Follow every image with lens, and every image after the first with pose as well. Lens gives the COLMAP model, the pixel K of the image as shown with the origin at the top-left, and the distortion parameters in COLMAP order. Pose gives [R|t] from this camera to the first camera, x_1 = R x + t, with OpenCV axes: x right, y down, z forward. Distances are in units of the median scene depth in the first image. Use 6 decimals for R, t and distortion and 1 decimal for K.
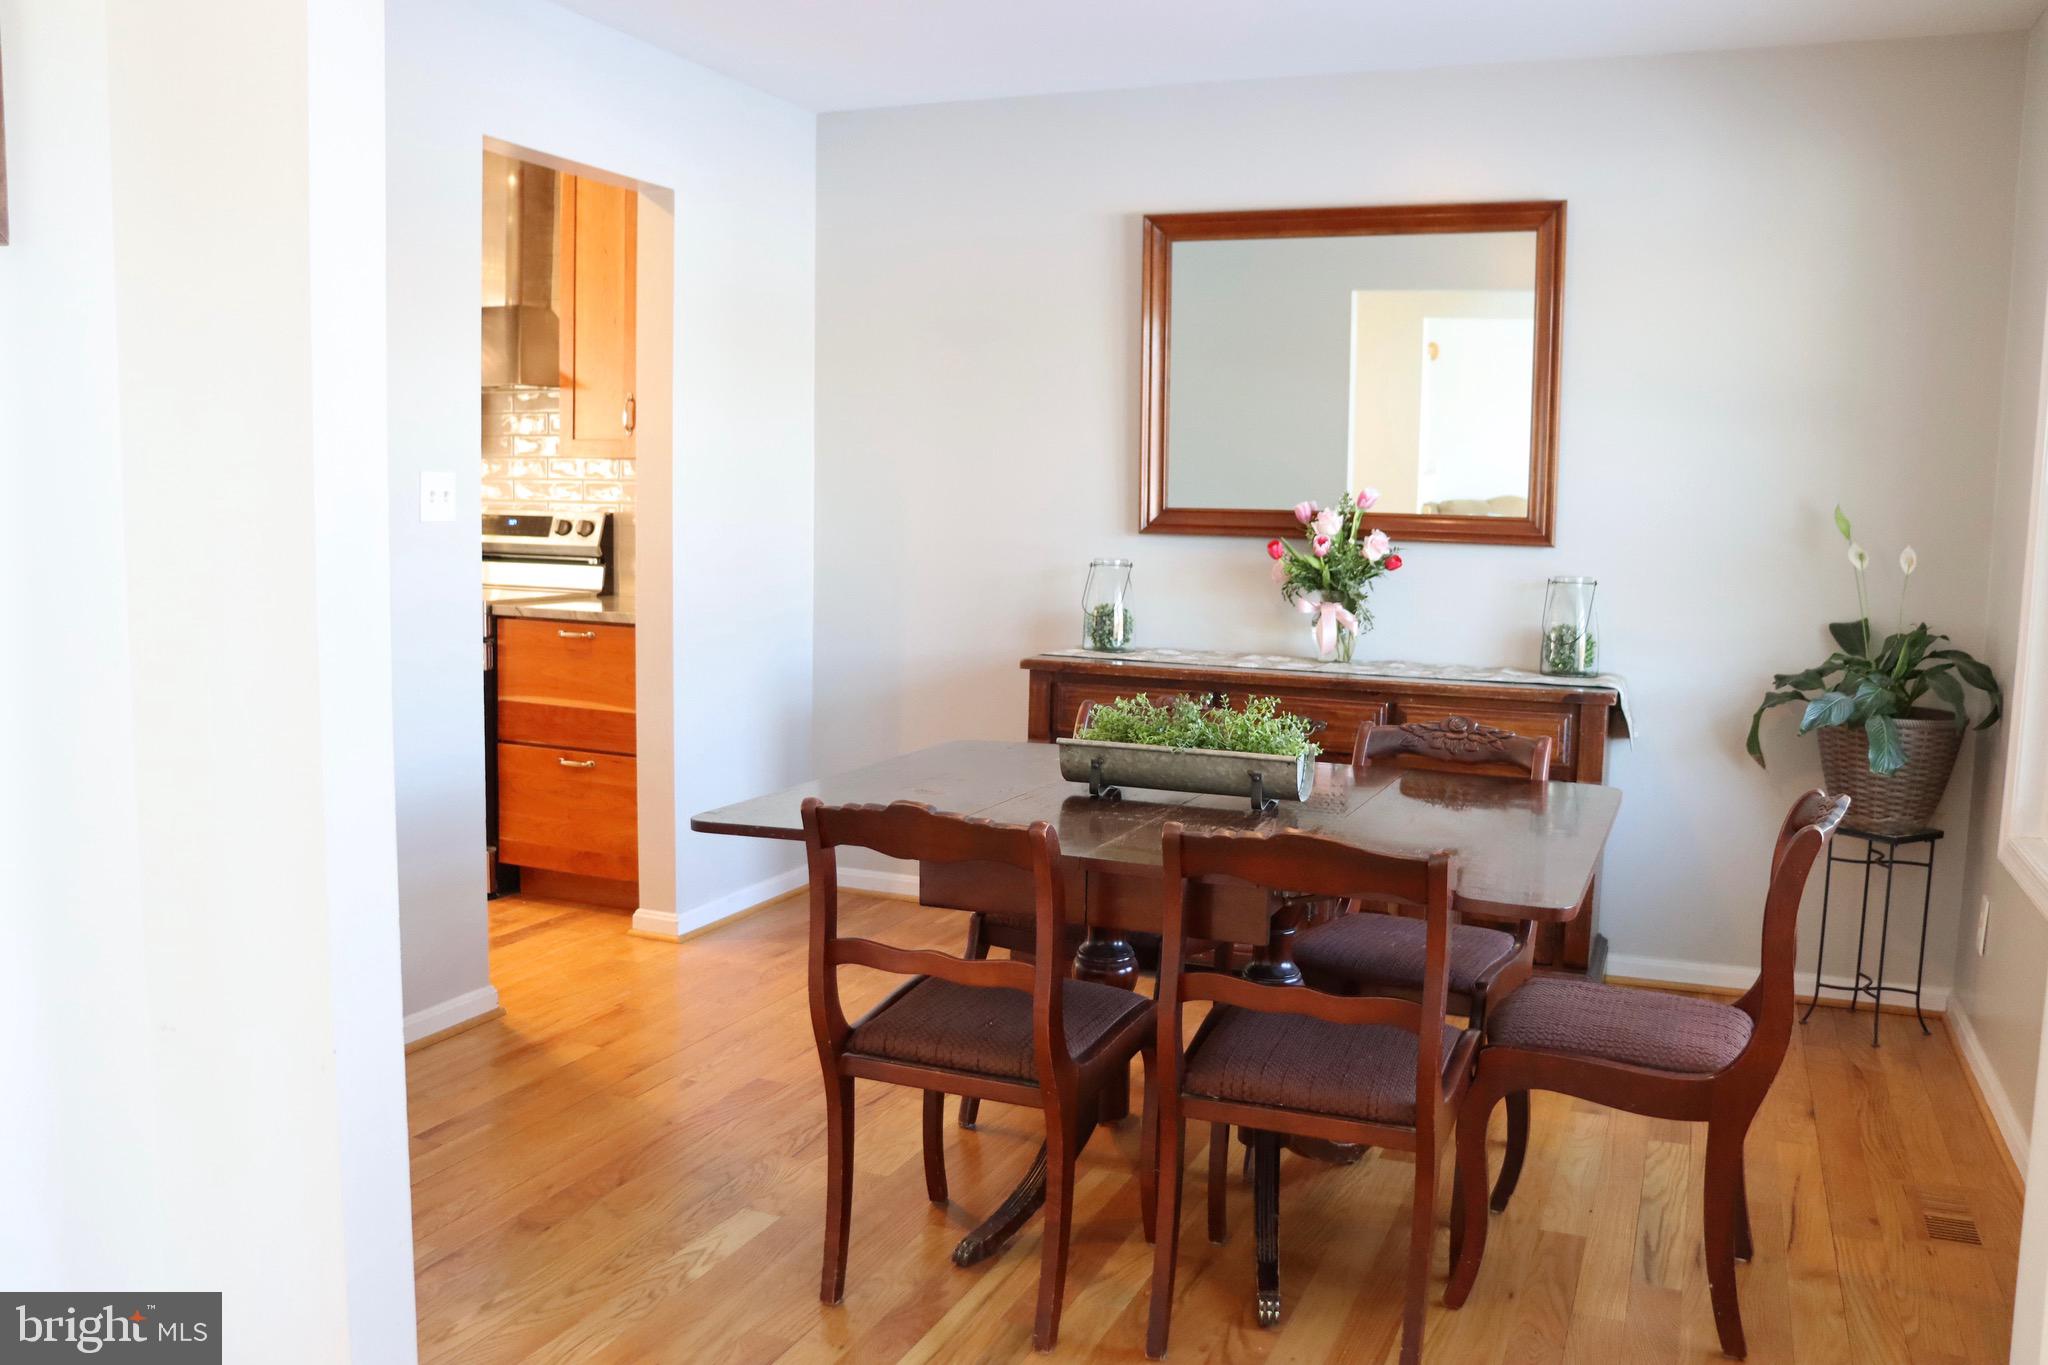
lens RADIAL K [[1672.8, 0, 1011.2], [0, 1672.8, 683.0], [0, 0, 1]] dist [-0.129853, 0.058205]
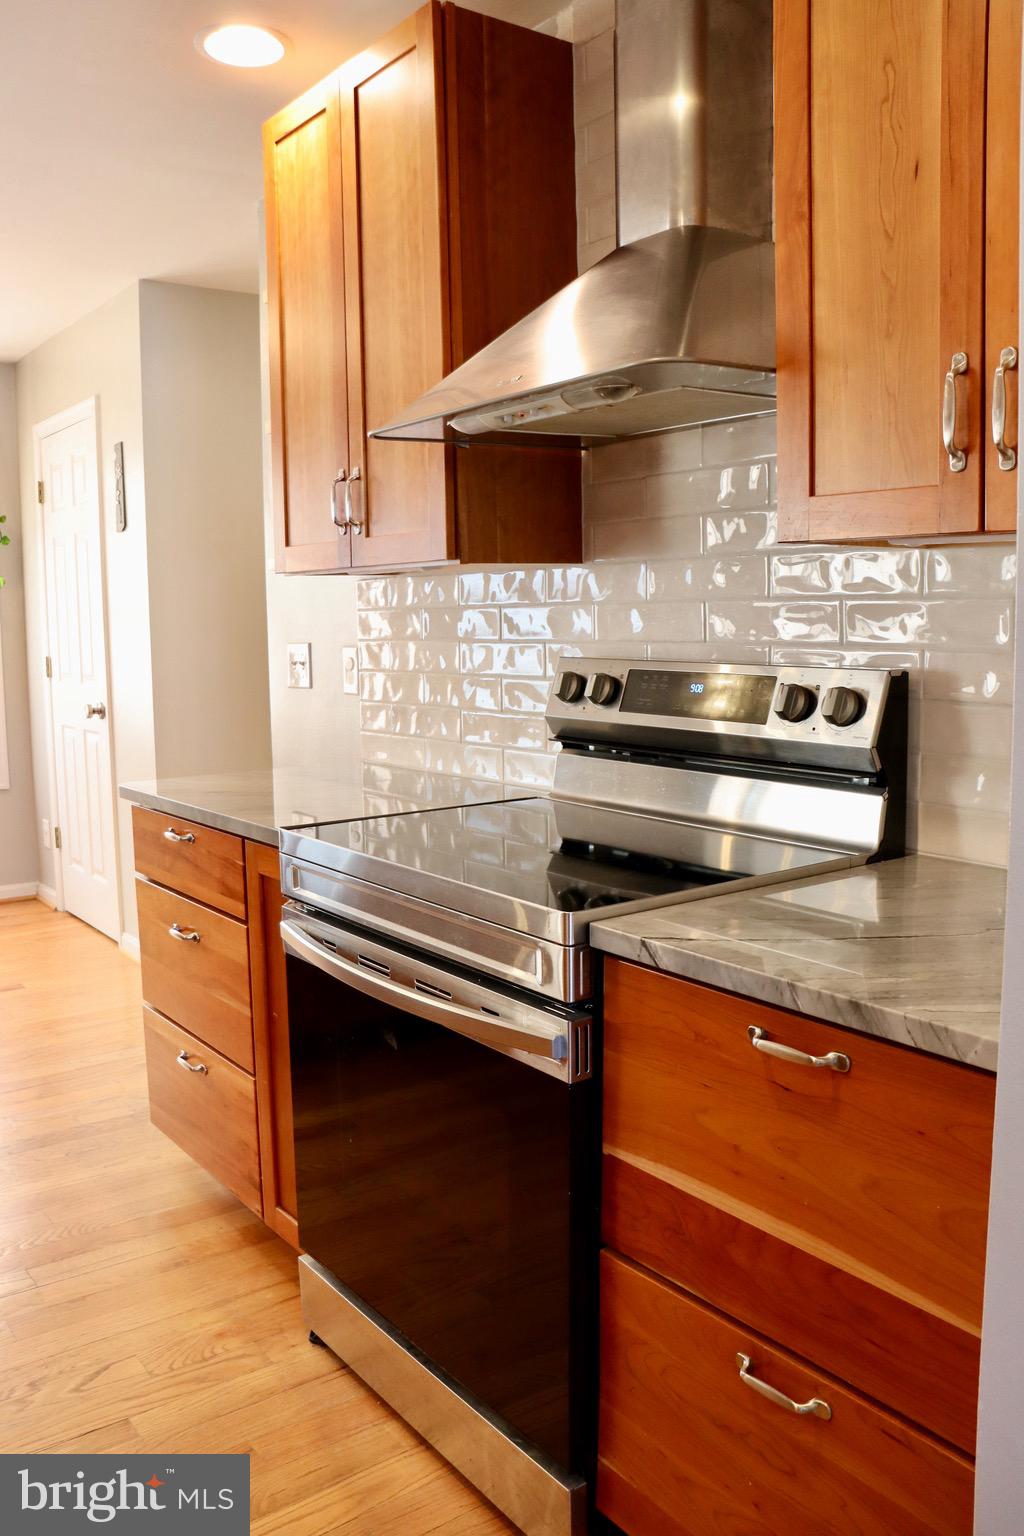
lens RADIAL K [[1254.6, 0, 510.6], [0, 1254.6, 761.9], [0, 0, 1]] dist [-0.129853, 0.058205]
pose [[0.859157, 0.023325, -0.511180, -0.171754], [-0.020701, 0.999727, 0.010826, -0.084314], [0.511293, 0.001280, 0.859406, 0.702669]]
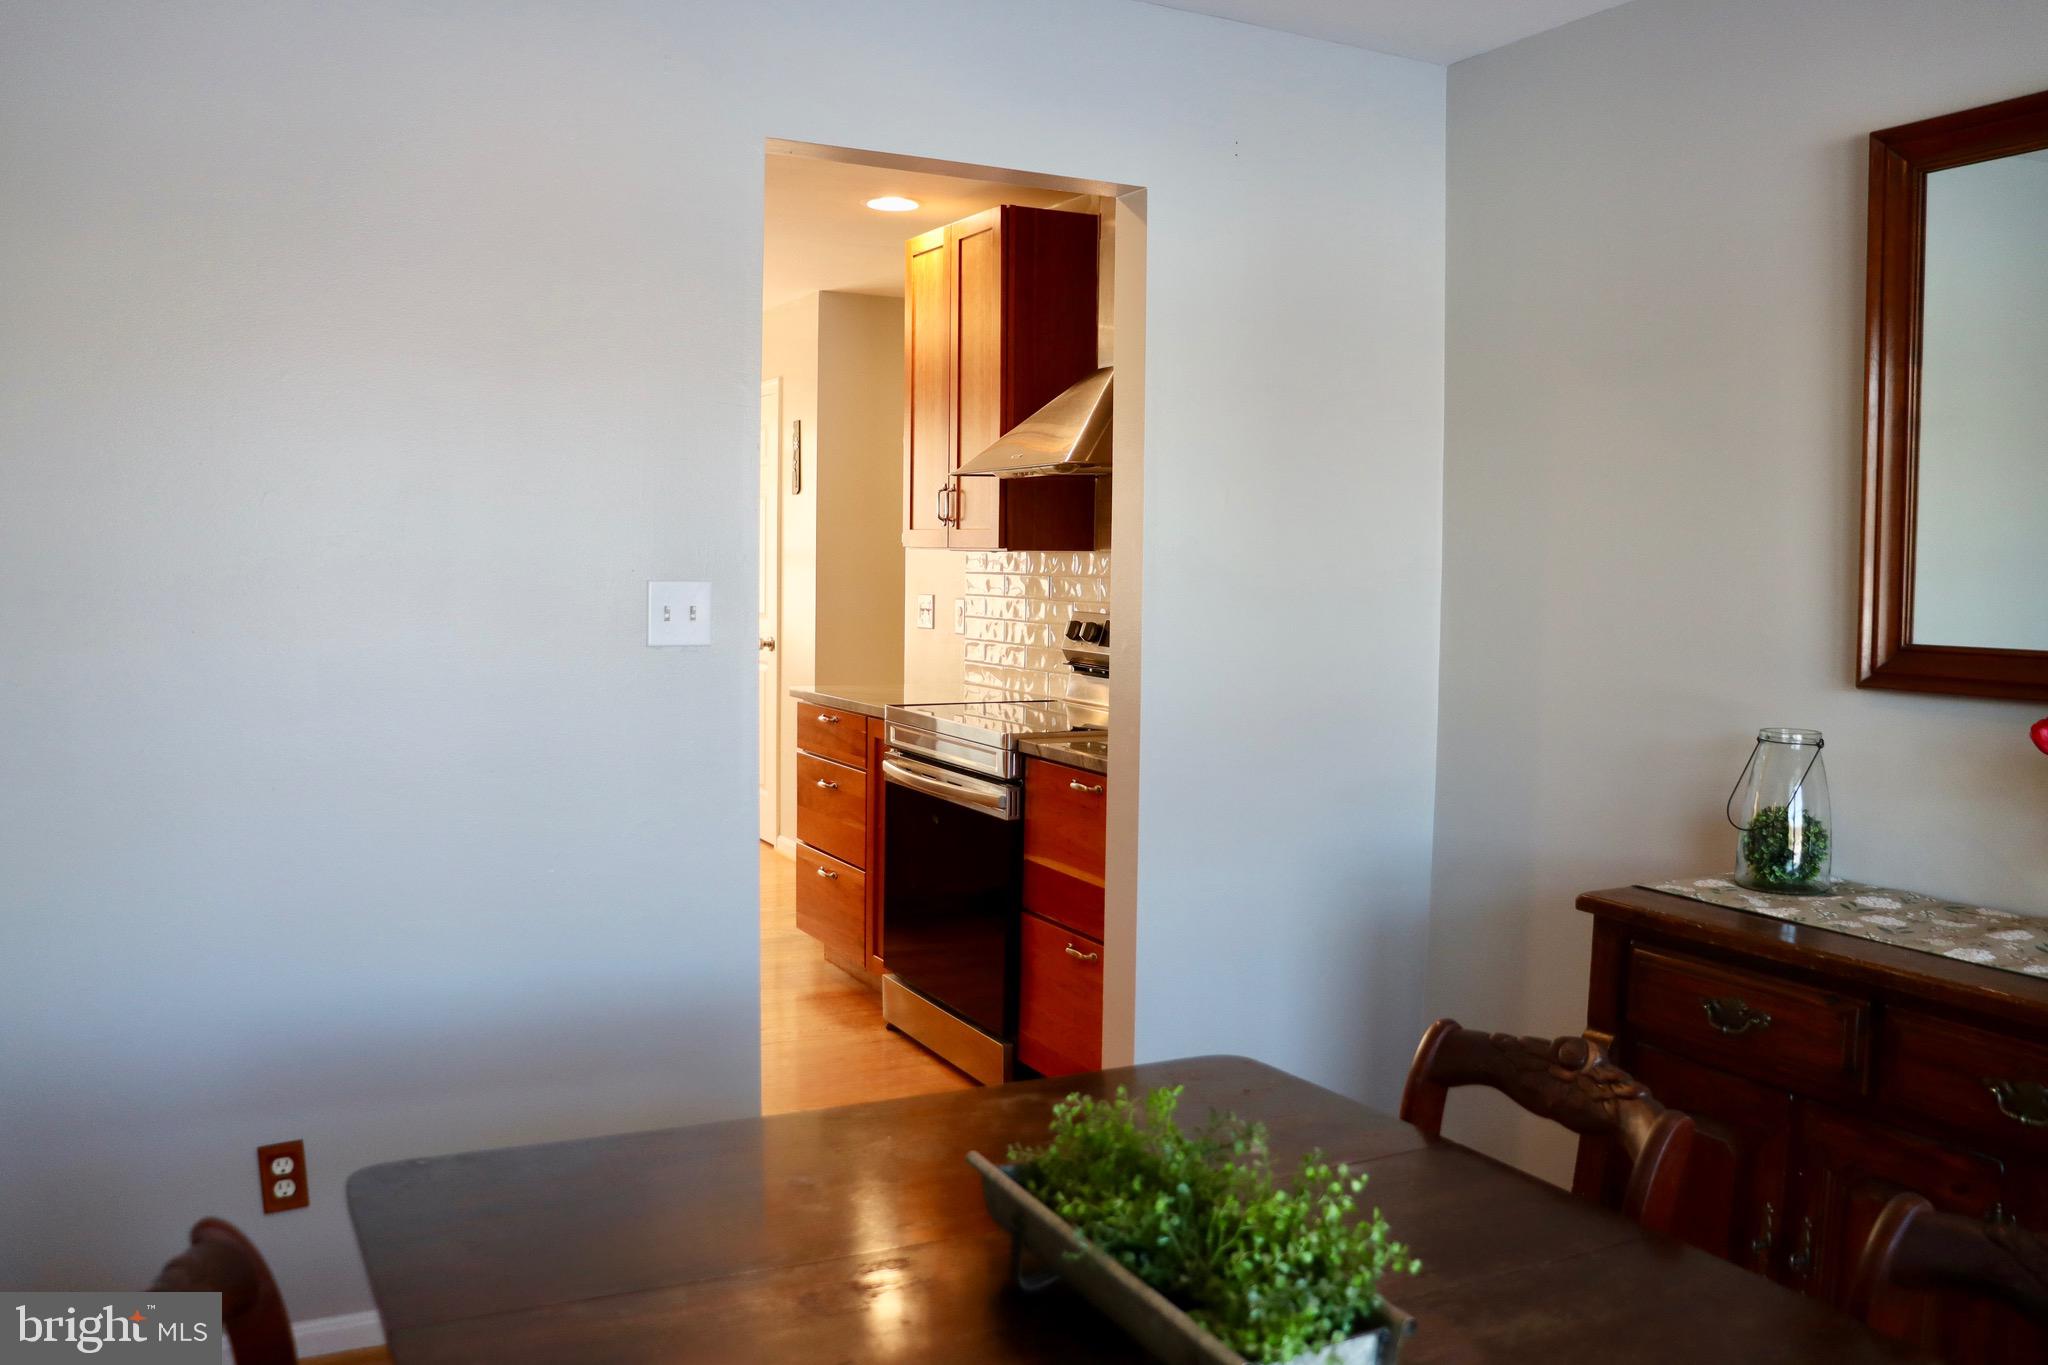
lens RADIAL K [[1672.8, 0, 1080.0], [0, 1672.8, 698.7], [0, 0, 1]] dist [-0.129853, 0.058205]
pose [[0.789834, 0.044132, -0.611731, 0.192977], [-0.069108, 0.997460, -0.017270, -0.052639], [0.609415, 0.055916, 0.790877, 0.361226]]
